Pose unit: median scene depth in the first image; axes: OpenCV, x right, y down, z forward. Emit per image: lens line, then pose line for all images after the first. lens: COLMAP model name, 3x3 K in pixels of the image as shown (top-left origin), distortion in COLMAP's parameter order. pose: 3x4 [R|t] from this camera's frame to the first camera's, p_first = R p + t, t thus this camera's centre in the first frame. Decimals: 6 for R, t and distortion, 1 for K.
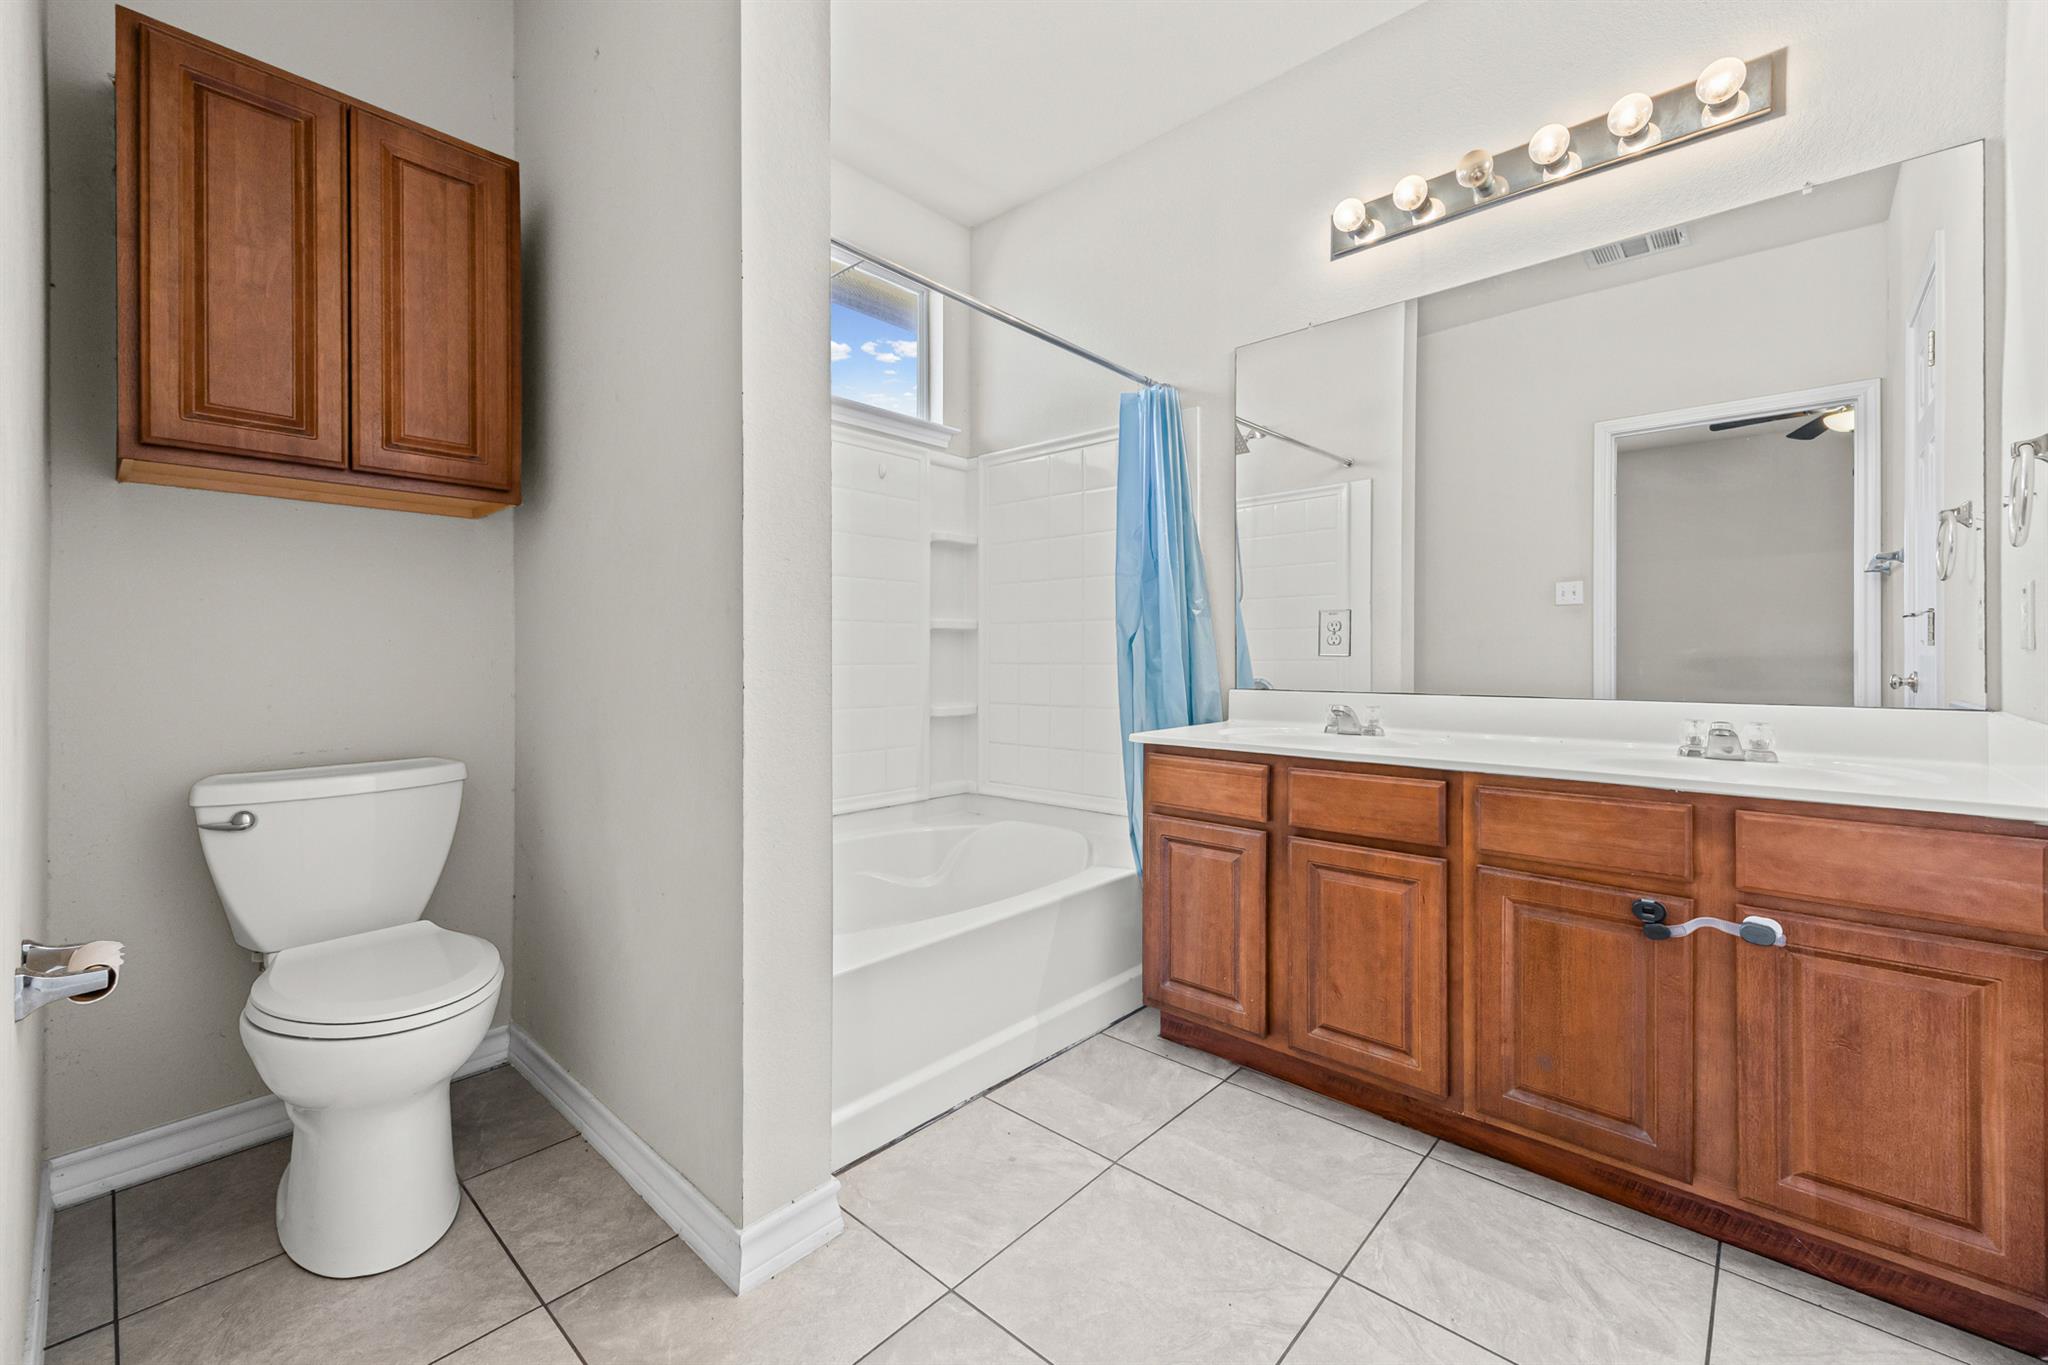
lens RADIAL K [[827.5, 0, 1008.5], [0, 827.5, 646.1], [0, 0, 1]] dist [0.006070, -0.000165]
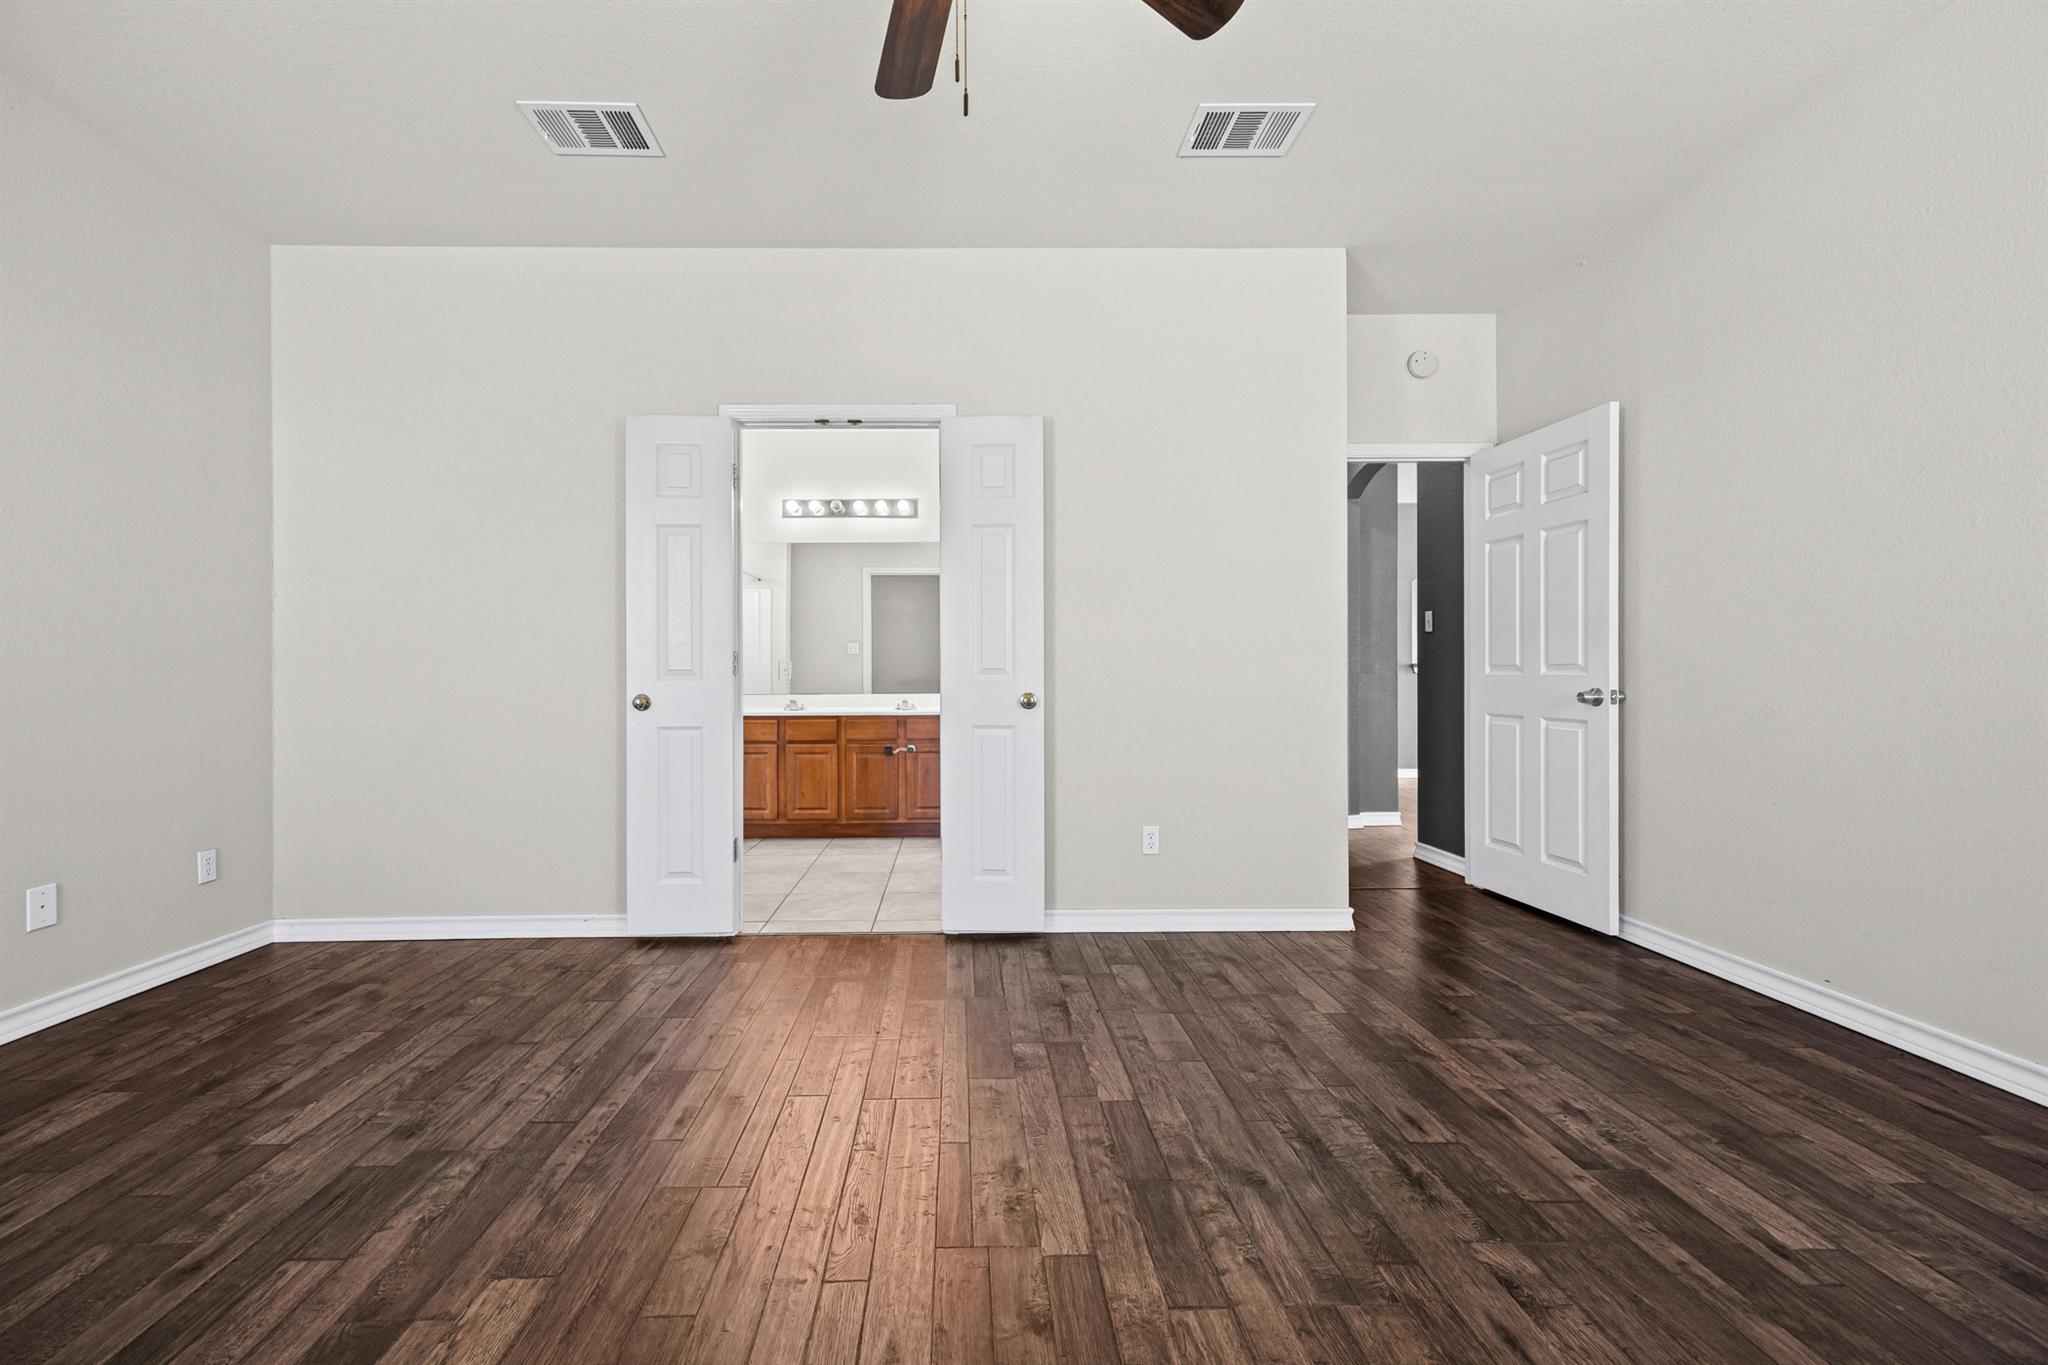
lens RADIAL K [[827.5, 0, 991.2], [0, 827.5, 671.0], [0, 0, 1]] dist [0.006070, -0.000165]
pose [[0.702822, -0.002724, 0.711361, -1.284687], [0.005043, 0.999987, -0.001153, -0.013277], [-0.711348, 0.004398, 0.702826, -1.612248]]
